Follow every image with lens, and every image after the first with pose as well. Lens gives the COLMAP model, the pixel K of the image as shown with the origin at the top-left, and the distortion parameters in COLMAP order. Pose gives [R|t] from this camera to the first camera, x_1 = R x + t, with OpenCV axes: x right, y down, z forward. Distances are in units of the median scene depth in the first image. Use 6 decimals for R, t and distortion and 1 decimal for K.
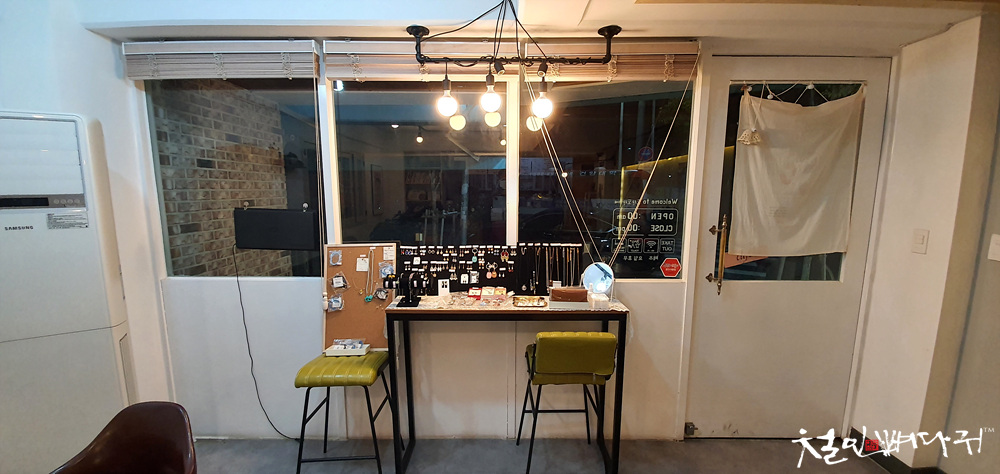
lens RADIAL K [[391.2, 0, 500.4], [0, 391.2, 238.1], [0, 0, 1]] dist [0.001661, -0.000027]
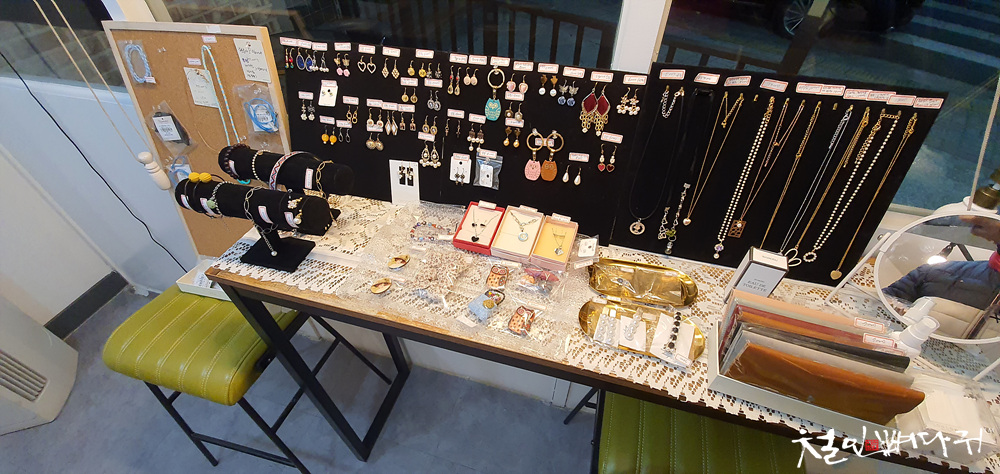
lens RADIAL K [[391.2, 0, 502.4], [0, 391.2, 243.5], [0, 0, 1]] dist [0.001661, -0.000027]
pose [[0.958517, 0.194145, -0.208696, 0.024376], [-0.026151, 0.788980, 0.613862, -0.050525], [0.283835, -0.582939, 0.761328, 0.712411]]
